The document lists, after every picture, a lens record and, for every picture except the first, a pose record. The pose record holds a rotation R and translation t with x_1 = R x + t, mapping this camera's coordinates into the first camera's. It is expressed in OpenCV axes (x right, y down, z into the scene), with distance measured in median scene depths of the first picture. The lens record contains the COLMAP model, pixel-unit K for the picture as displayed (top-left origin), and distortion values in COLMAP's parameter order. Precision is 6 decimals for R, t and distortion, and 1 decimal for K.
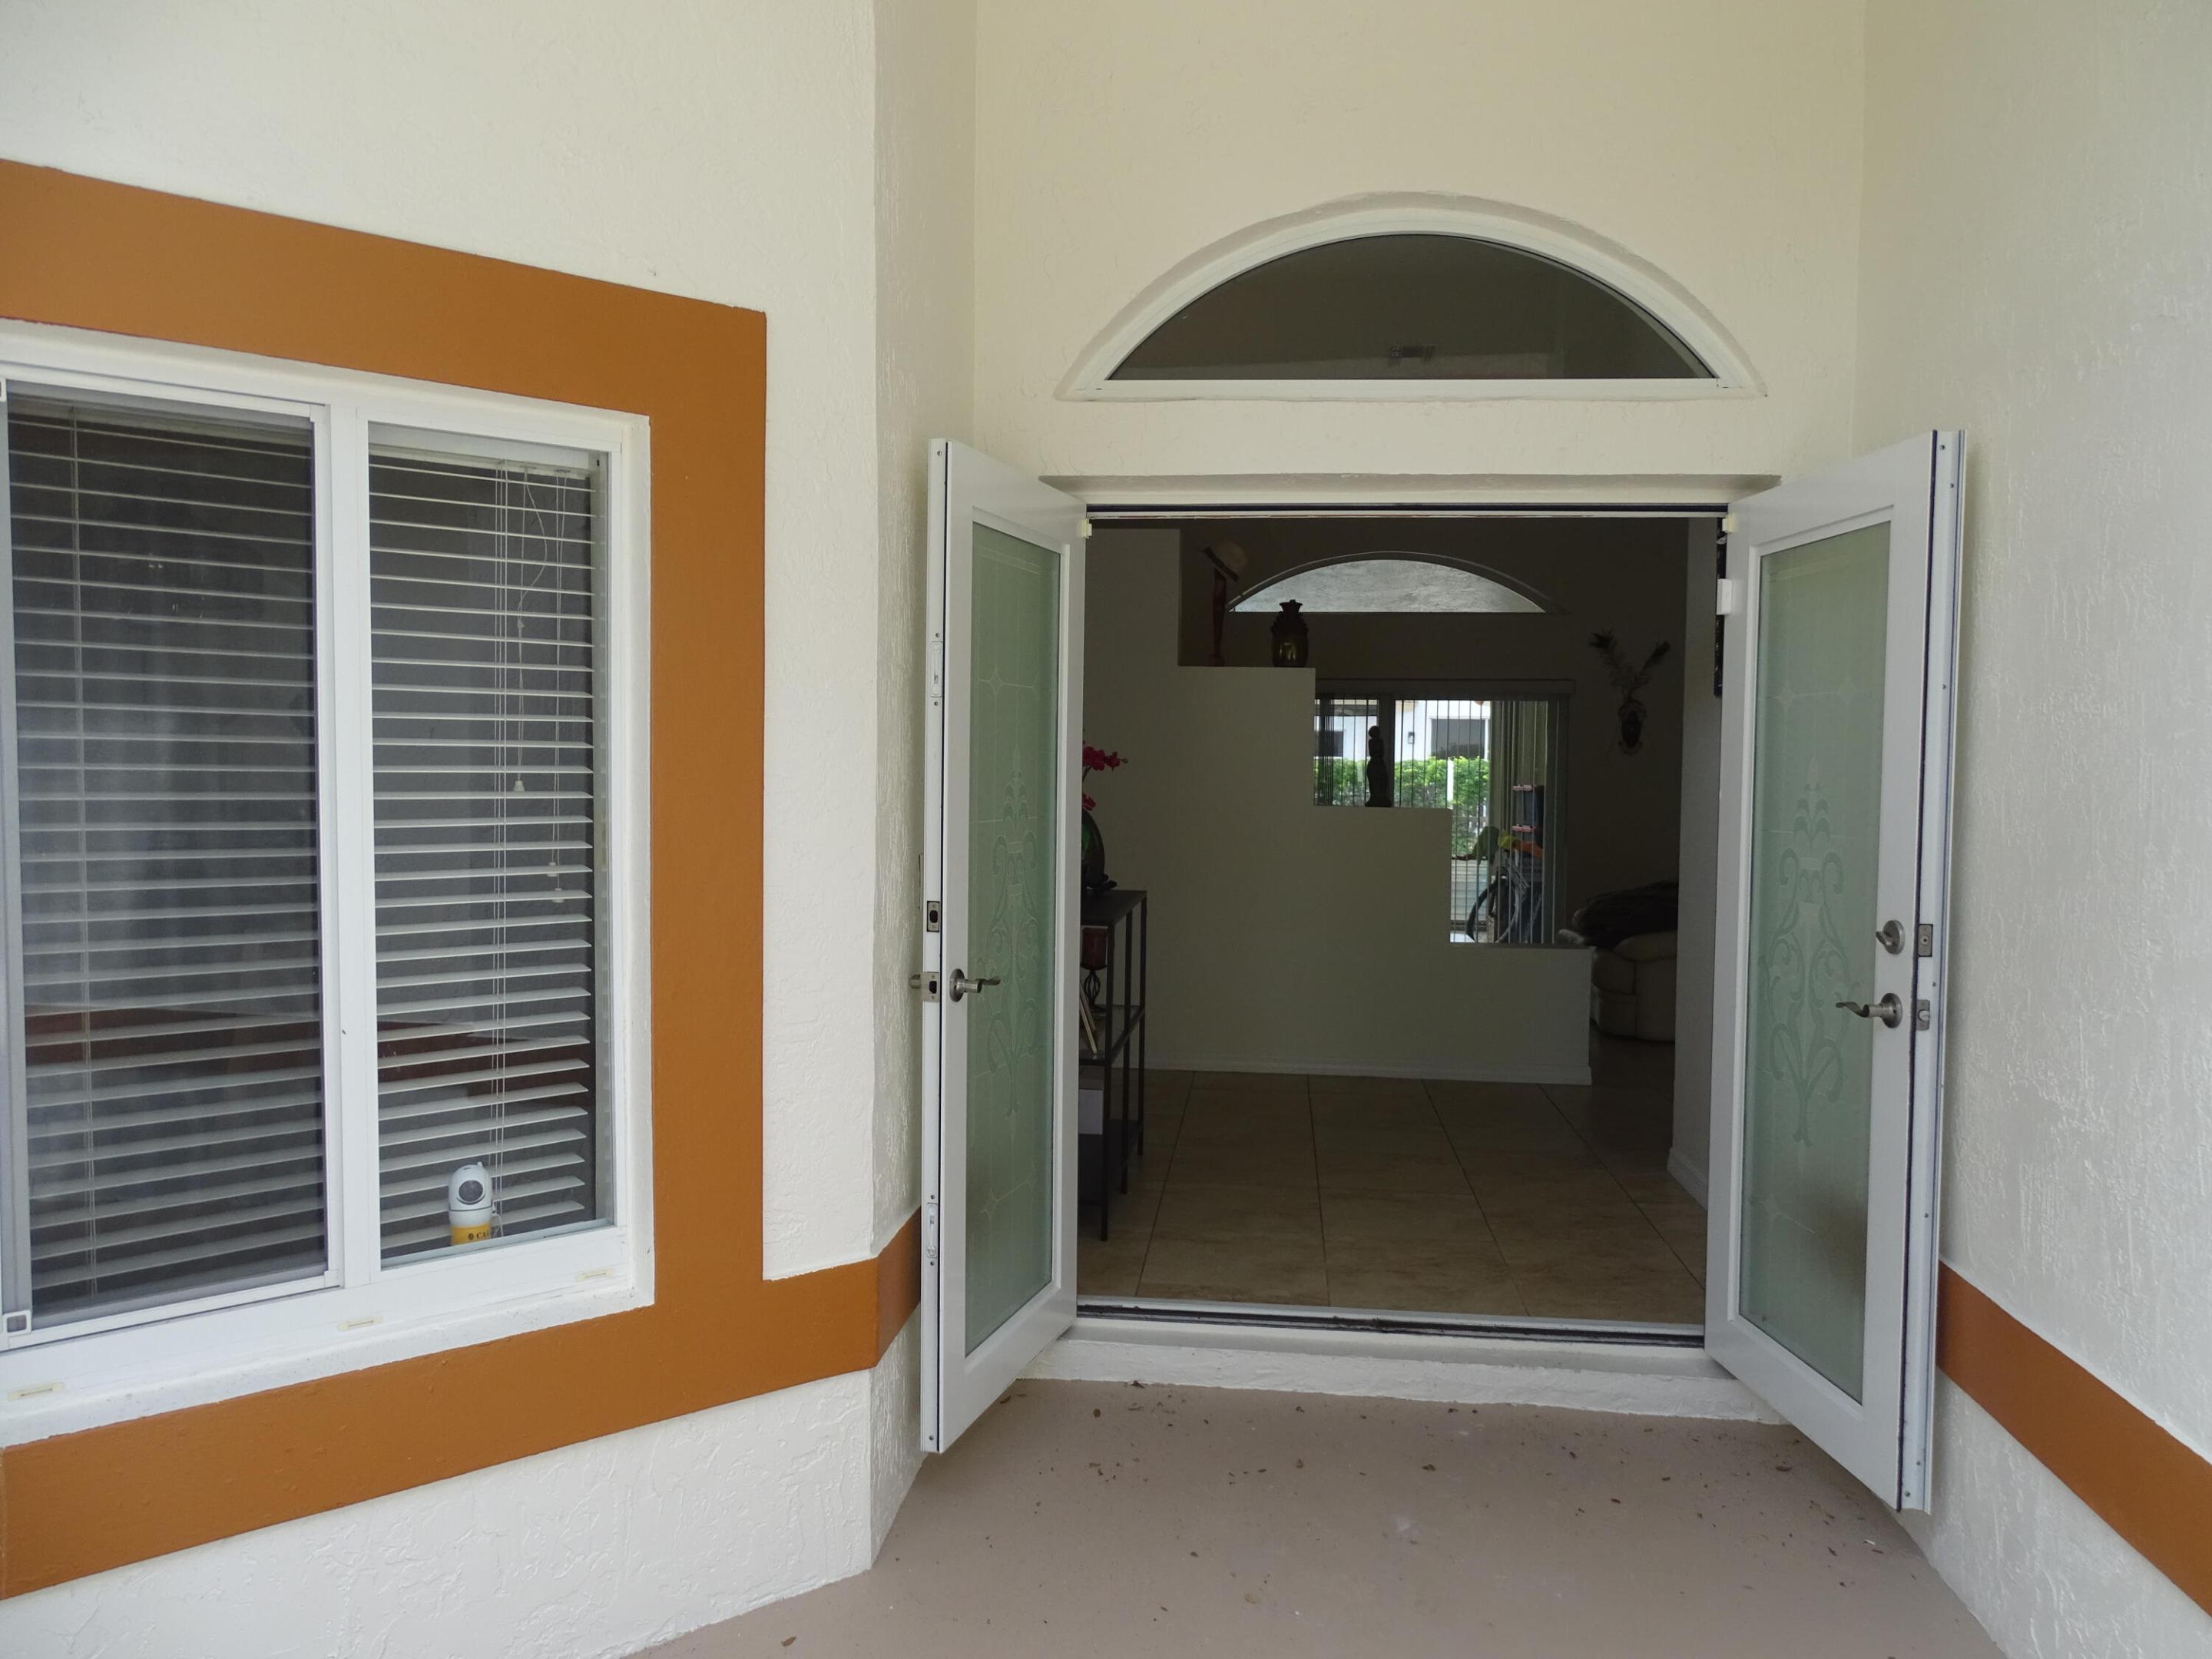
lens RADIAL K [[1573.5, 0, 1103.6], [0, 1573.5, 826.9], [0, 0, 1]] dist [-0.003906, -0.005679]
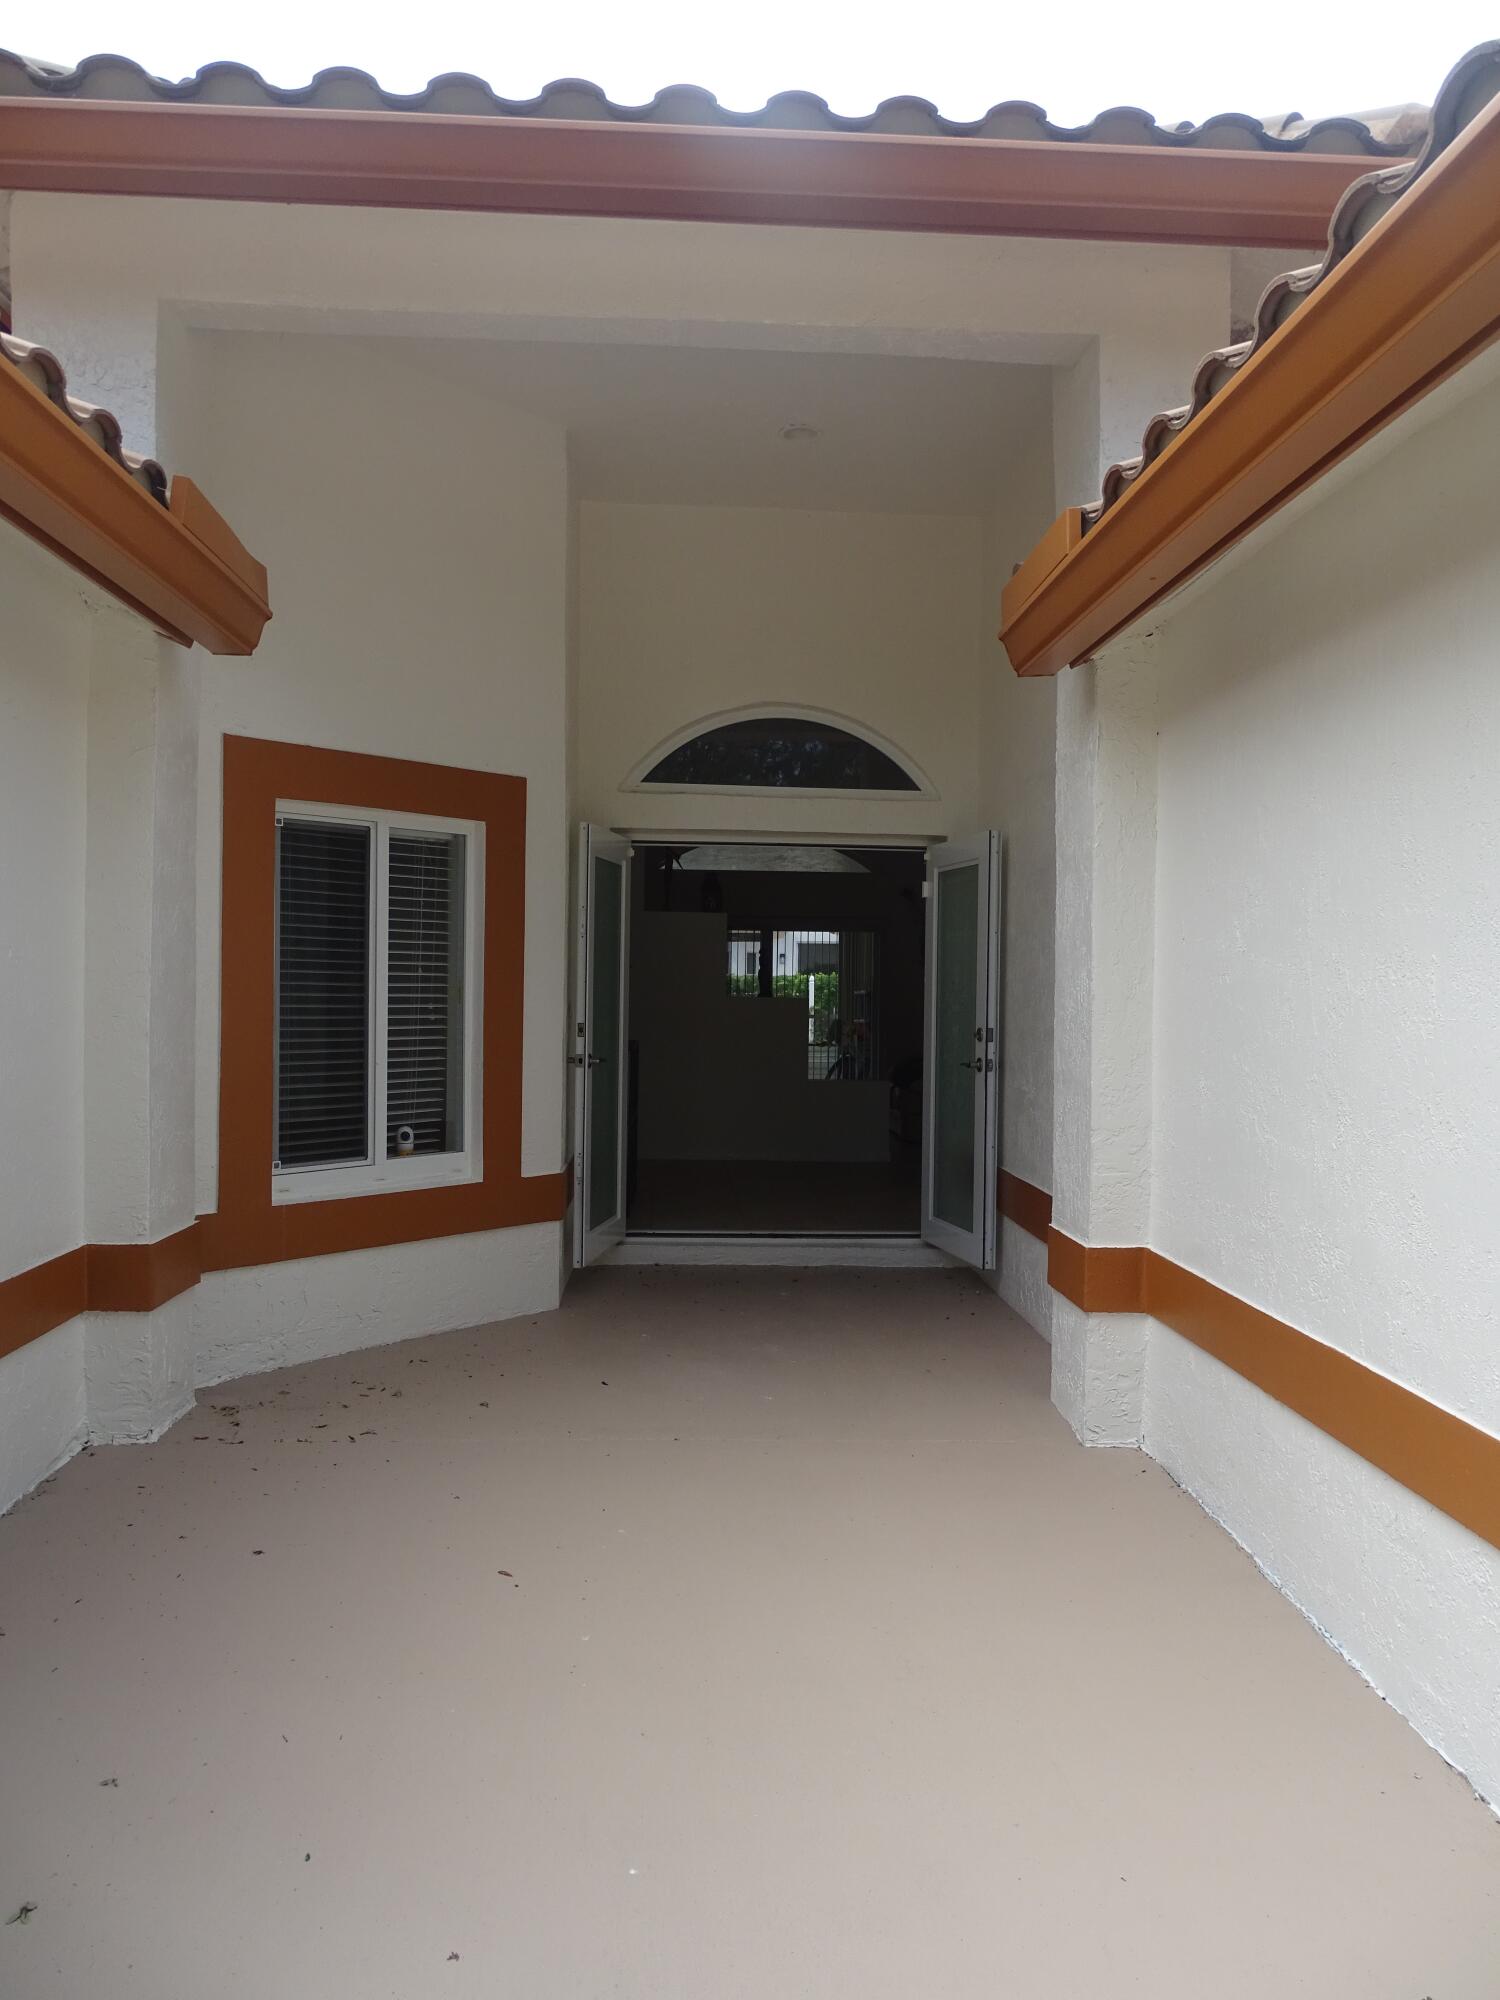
lens RADIAL K [[1422.7, 0, 750.9], [0, 1422.7, 999.6], [0, 0, 1]] dist [-0.003906, -0.005679]
pose [[0.985361, -0.000584, 0.170482, -0.186165], [0.005389, 0.999601, -0.027726, 0.062233], [-0.170398, 0.028238, 0.984971, -0.927399]]
